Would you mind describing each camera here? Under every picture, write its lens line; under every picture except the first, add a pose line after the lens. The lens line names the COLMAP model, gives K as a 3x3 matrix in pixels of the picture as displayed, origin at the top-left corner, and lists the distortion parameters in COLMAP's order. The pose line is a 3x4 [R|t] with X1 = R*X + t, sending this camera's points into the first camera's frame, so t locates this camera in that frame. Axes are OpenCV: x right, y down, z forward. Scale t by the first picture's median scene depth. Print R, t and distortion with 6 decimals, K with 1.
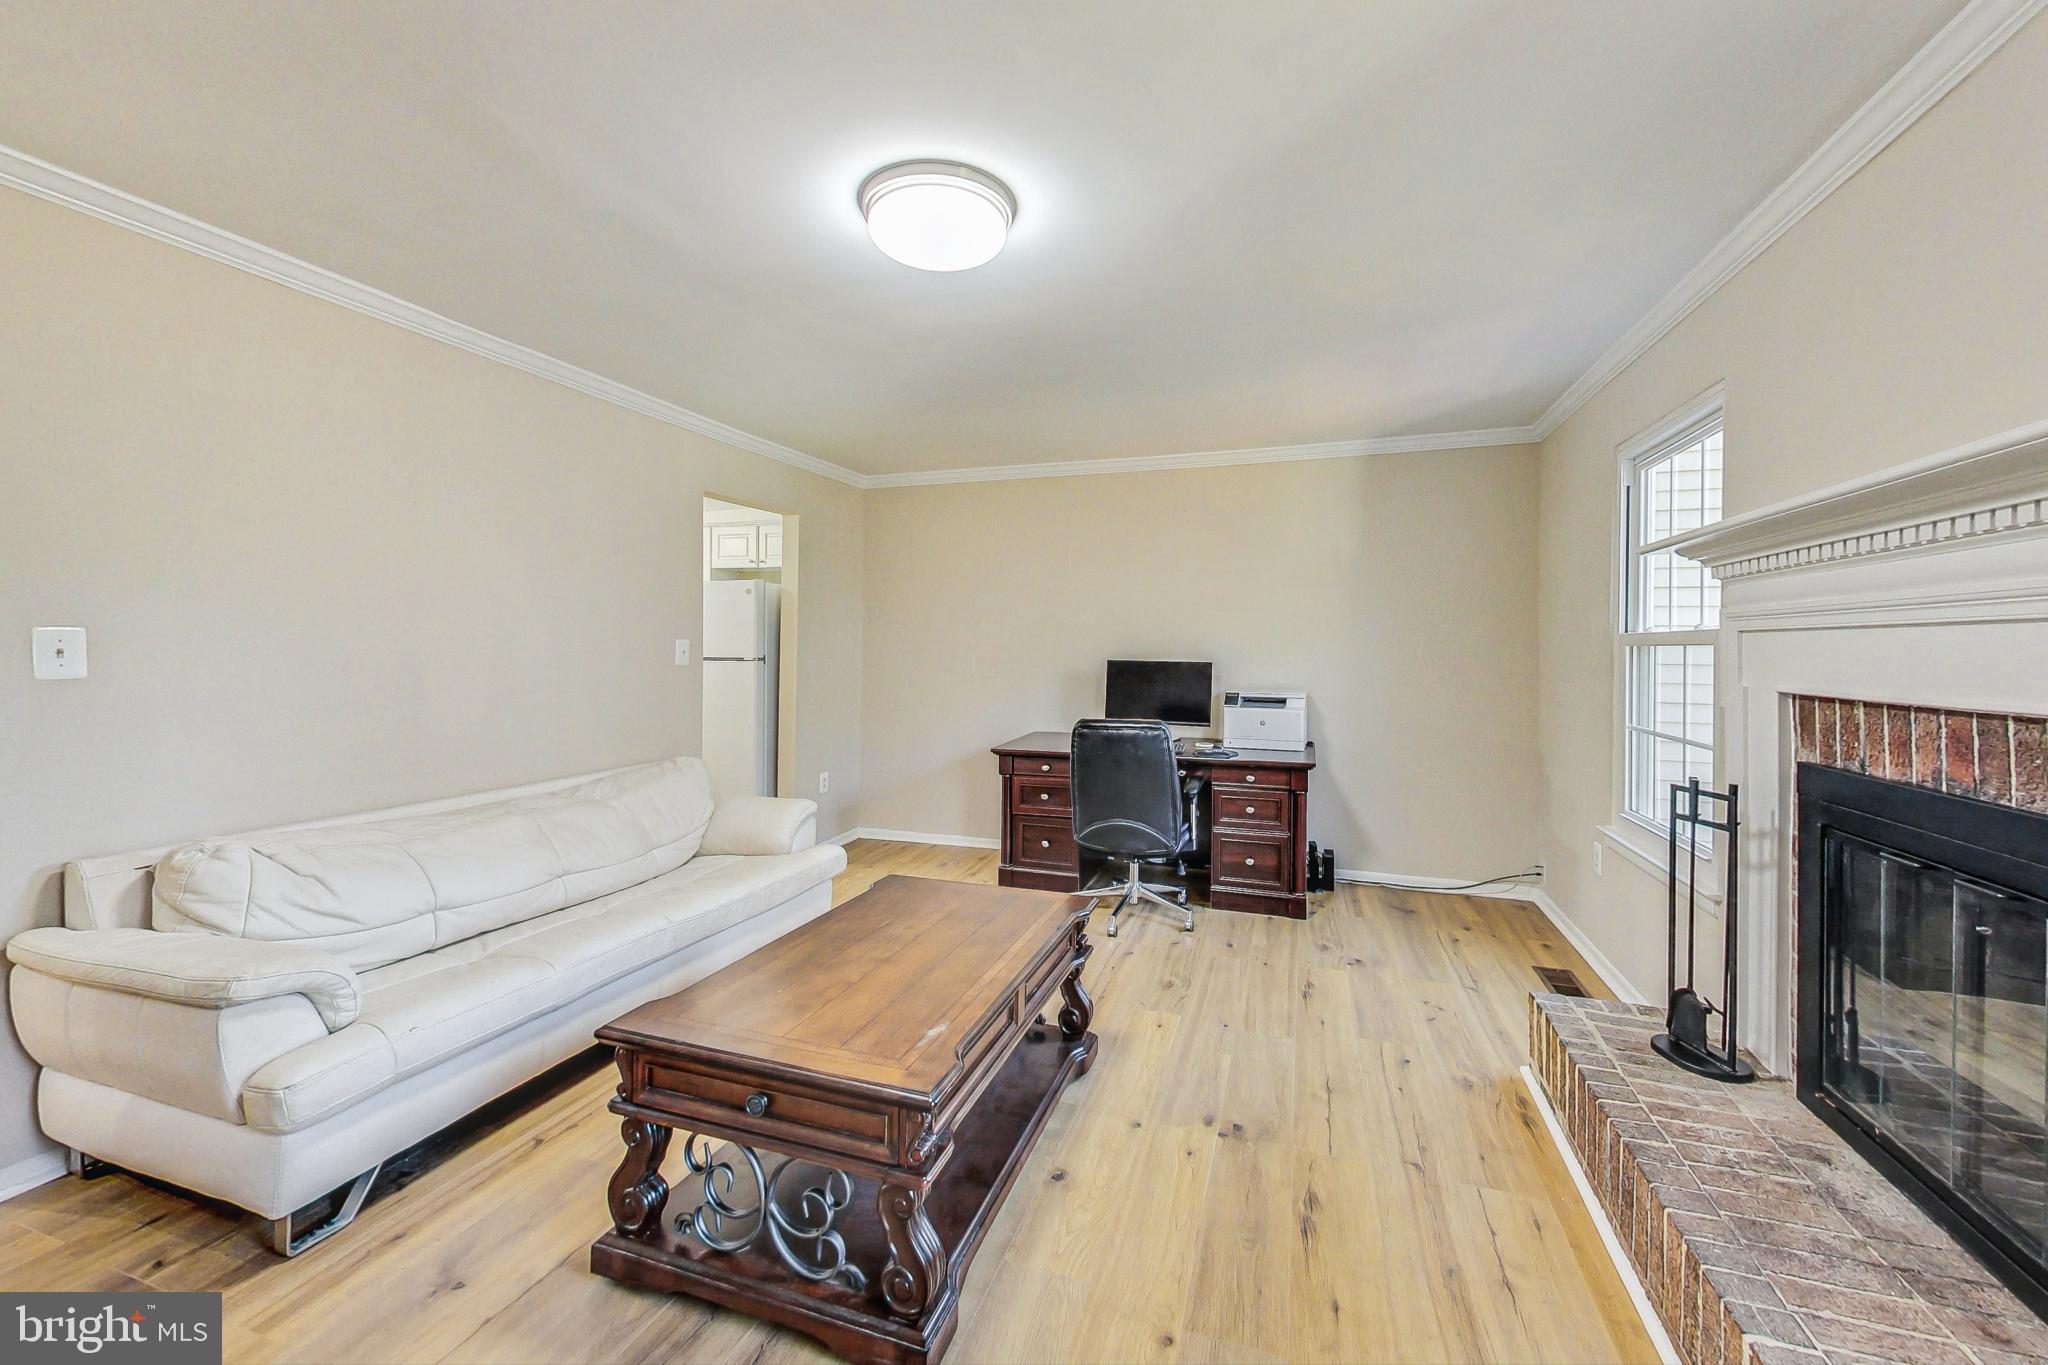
lens RADIAL K [[826.3, 0, 1025.2], [0, 826.3, 648.3], [0, 0, 1]] dist [-0.000103, 0.000167]
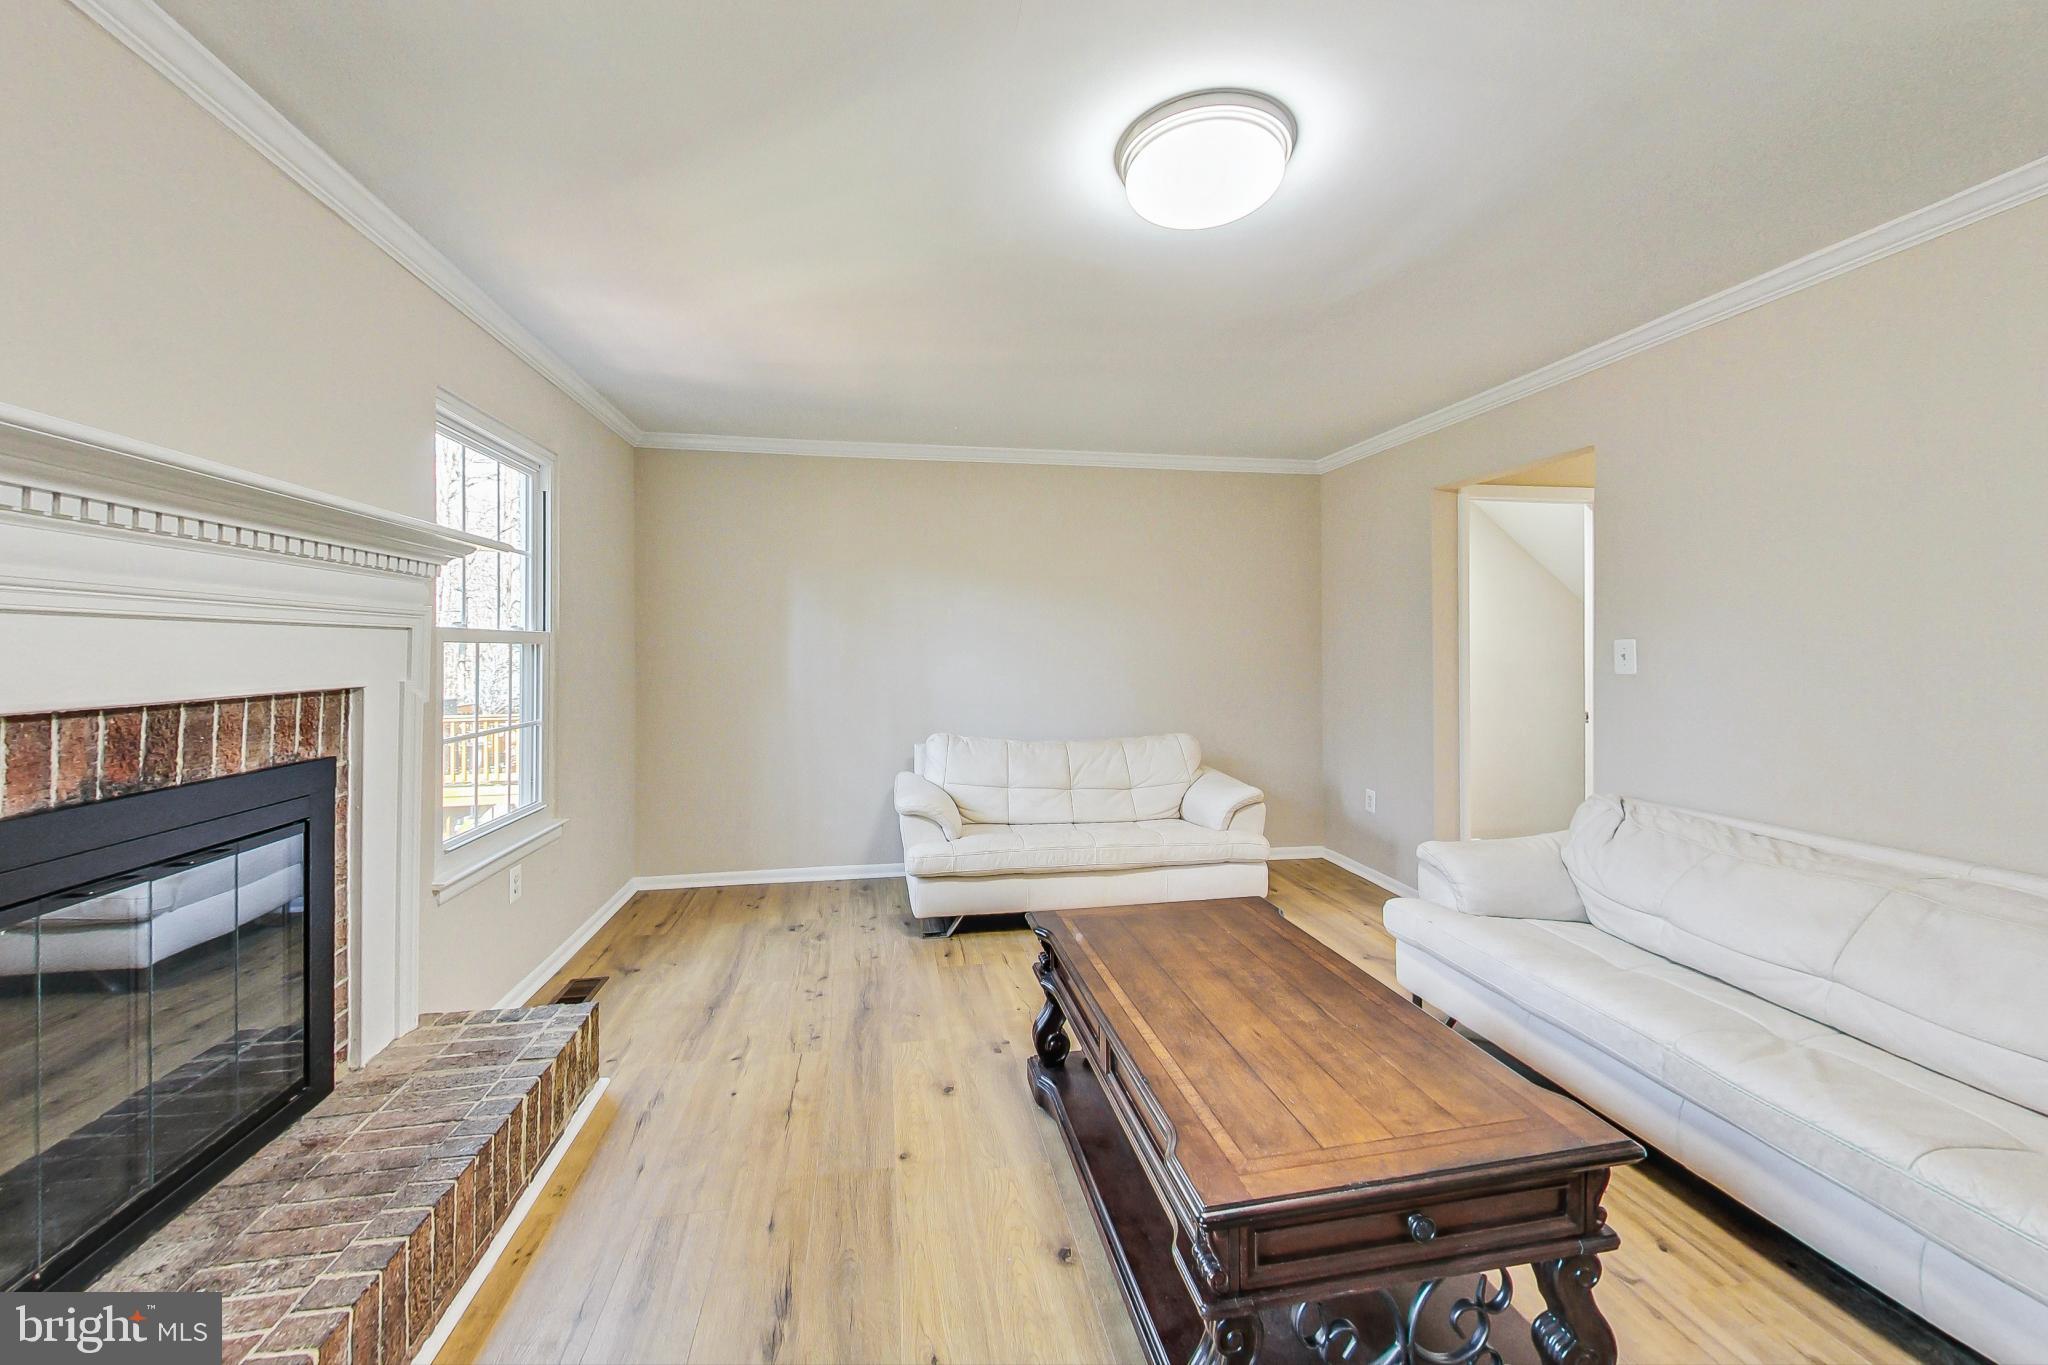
lens RADIAL K [[826.3, 0, 1025.2], [0, 826.3, 648.3], [0, 0, 1]] dist [-0.000103, 0.000167]
pose [[-0.877573, -0.007646, -0.479382, 0.593458], [-0.005515, 0.999968, -0.005852, 0.005746], [0.479412, -0.002492, -0.877587, 2.074655]]
